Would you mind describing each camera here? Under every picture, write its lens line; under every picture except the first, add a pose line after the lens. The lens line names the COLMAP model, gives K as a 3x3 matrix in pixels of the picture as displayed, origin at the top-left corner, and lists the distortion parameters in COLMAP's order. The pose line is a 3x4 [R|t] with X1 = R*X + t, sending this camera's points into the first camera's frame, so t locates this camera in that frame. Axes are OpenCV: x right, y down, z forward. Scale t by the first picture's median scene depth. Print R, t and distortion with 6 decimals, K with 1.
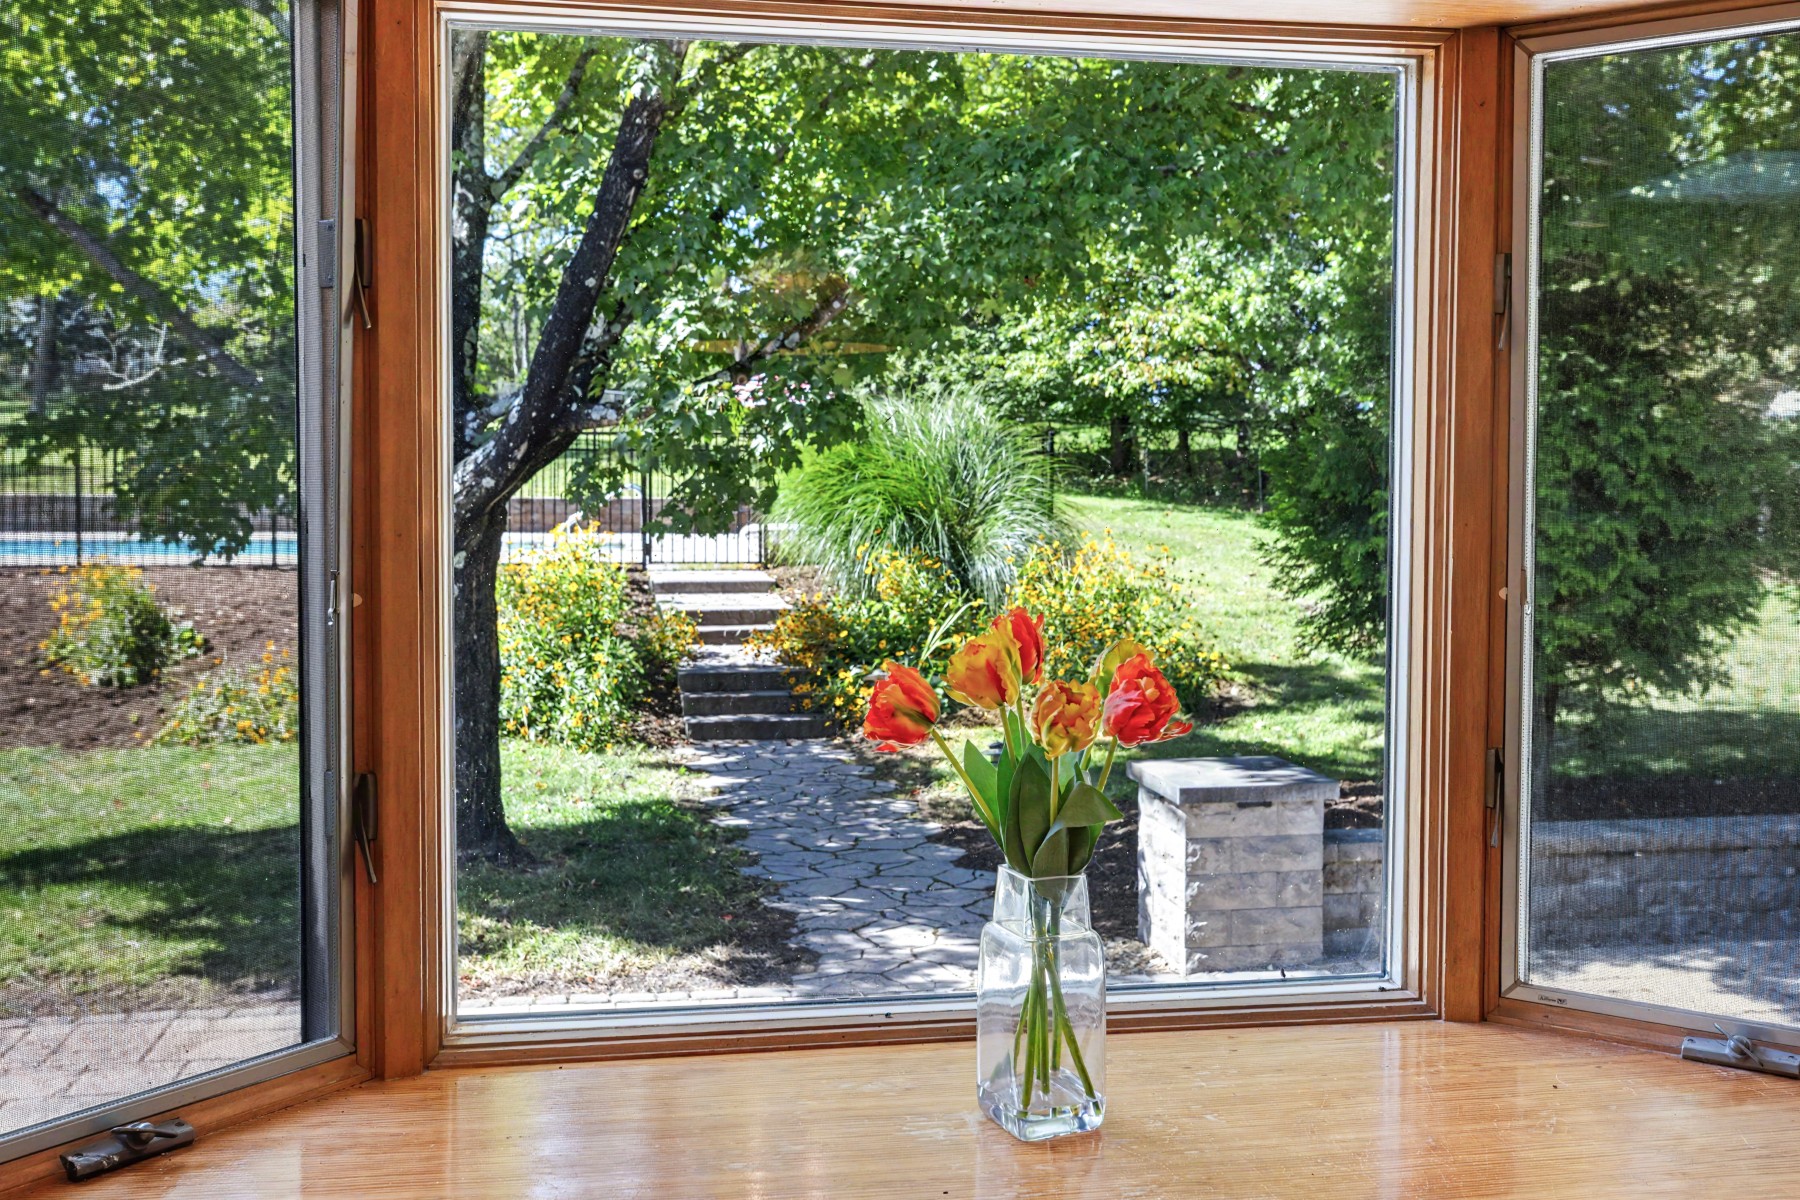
lens RADIAL K [[1755.3, 0, 943.3], [0, 1755.3, 554.1], [0, 0, 1]] dist [-0.002184, 0.000000]
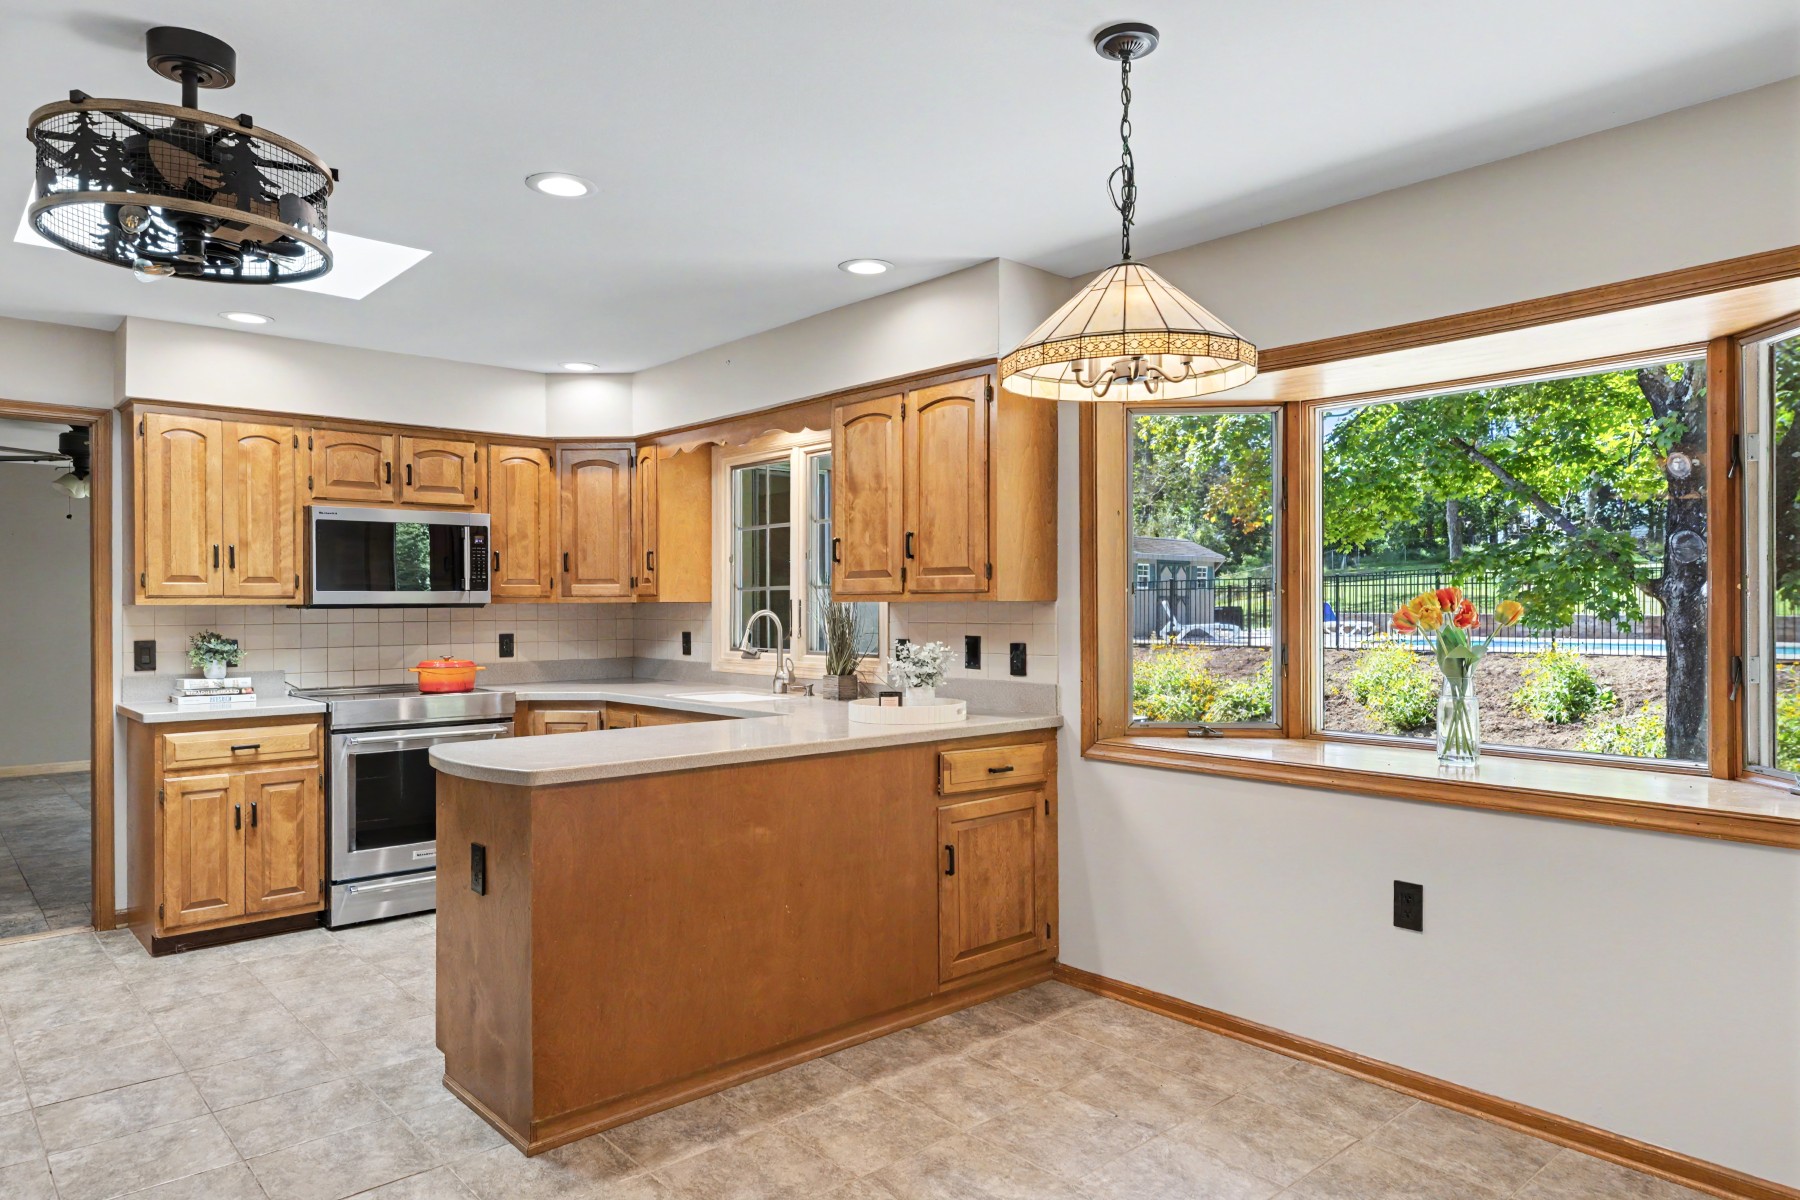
lens RADIAL K [[1150.6, 0, 894.9], [0, 1150.6, 608.4], [0, 0, 1]] dist [0.010912, 0.004793]
pose [[0.508964, -0.001054, -0.860787, 0.143915], [-0.038842, 0.998953, -0.024190, 0.017515], [0.859911, 0.045747, 0.508390, -0.093274]]
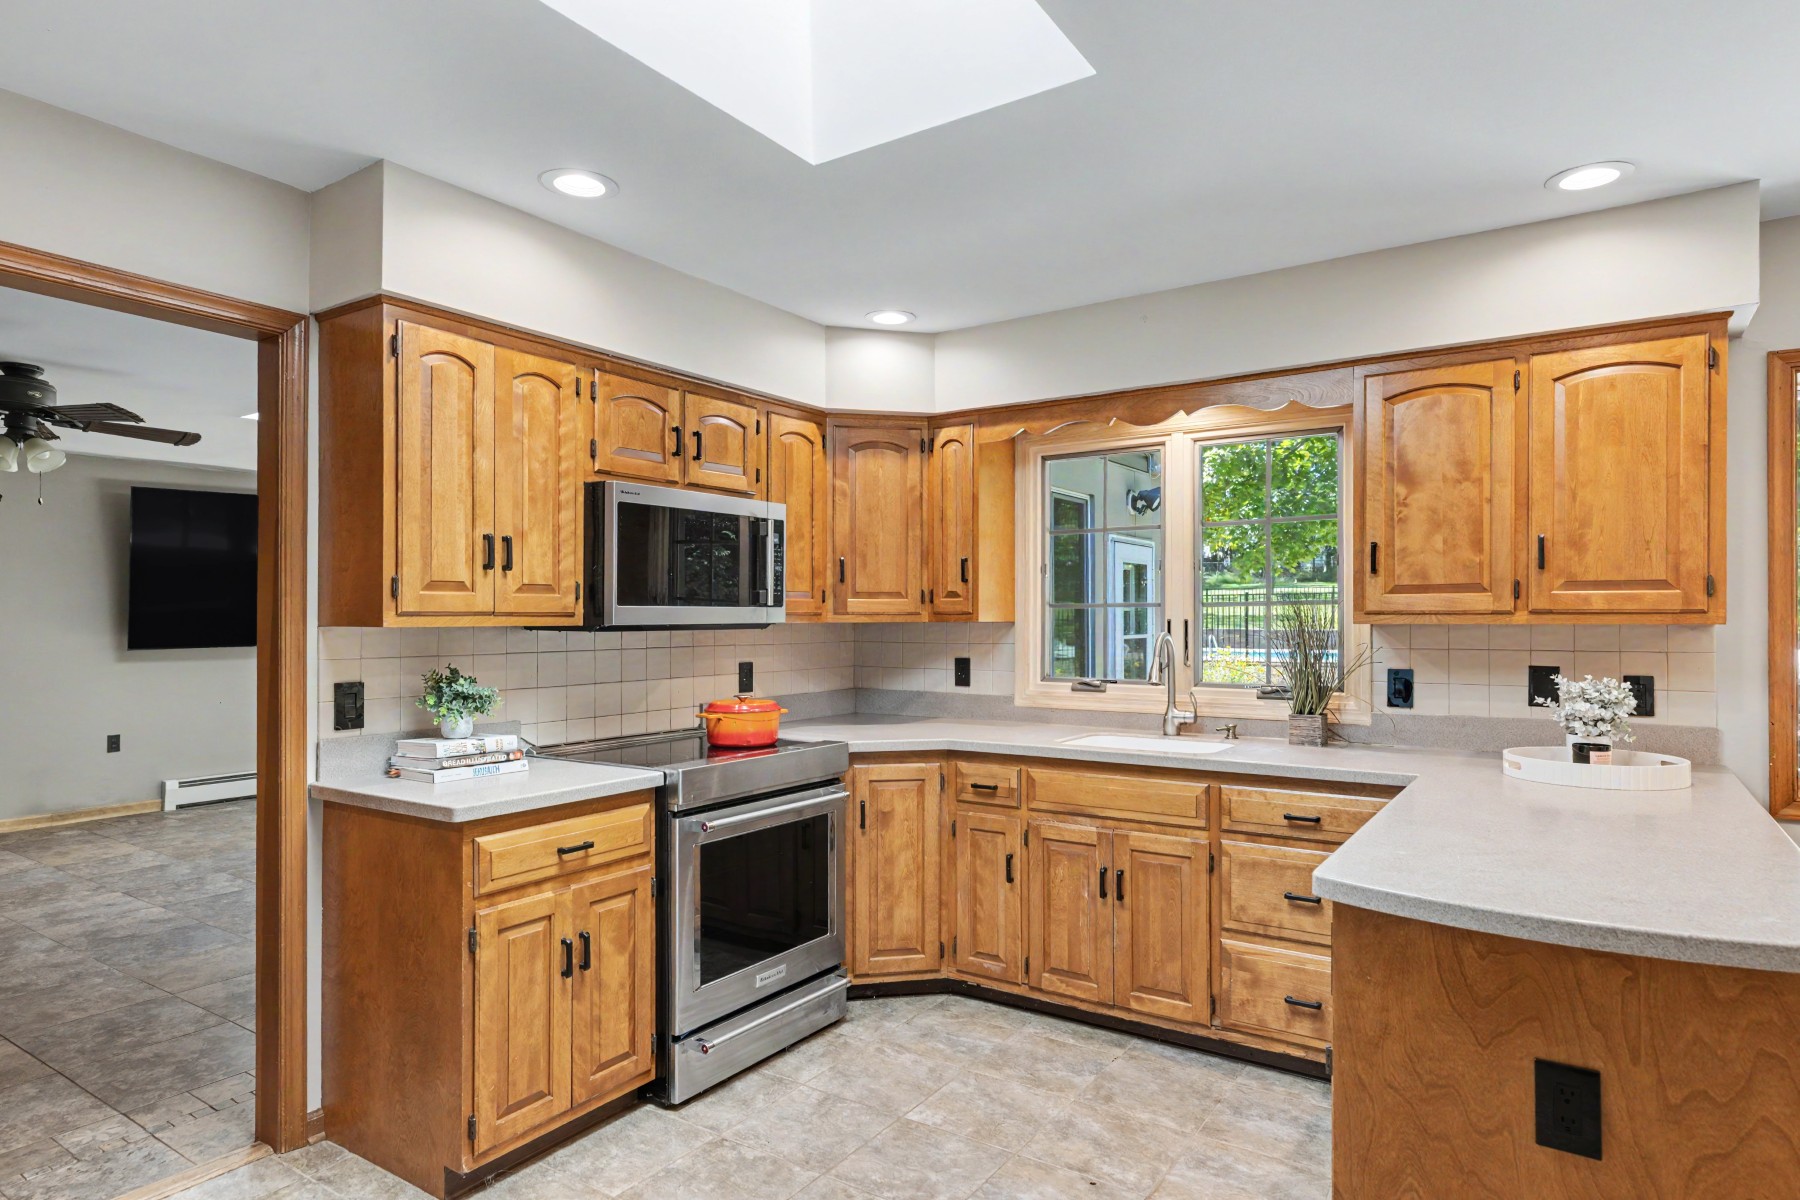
lens RADIAL K [[1031.6, 0, 898.6], [0, 1031.6, 614.7], [0, 0, 1]] dist [0.011984, 0.001021]
pose [[0.711939, -0.005998, -0.702216, -0.042955], [-0.032313, 0.998624, -0.041291, 0.019227], [0.701498, 0.052088, 0.710766, -0.172665]]
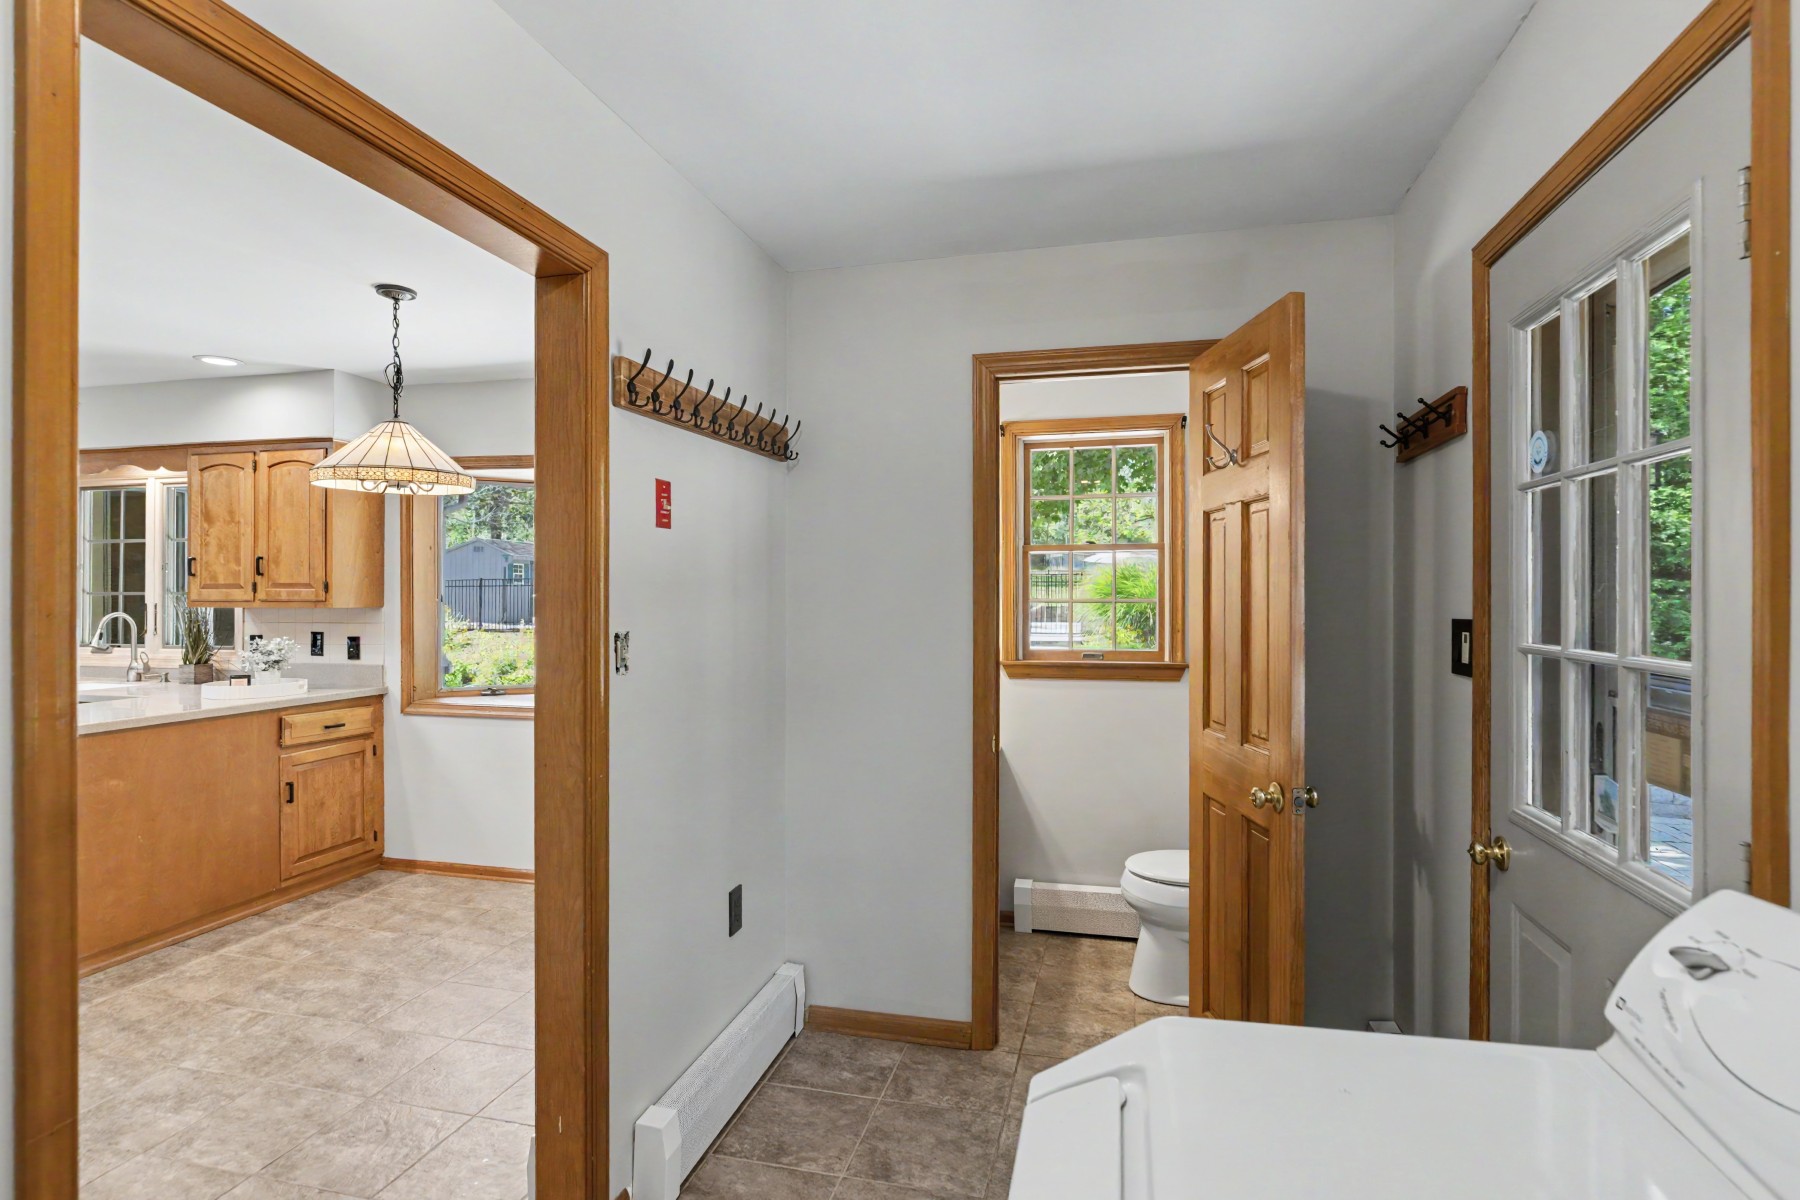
lens RADIAL K [[923.2, 0, 909.0], [0, 923.2, 596.2], [0, 0, 1]] dist [0.002283, 0.001039]
pose [[0.904975, 0.000358, -0.425464, 0.226408], [-0.020930, 0.998826, -0.043678, 0.014011], [0.424949, 0.048433, 0.903921, -0.131629]]
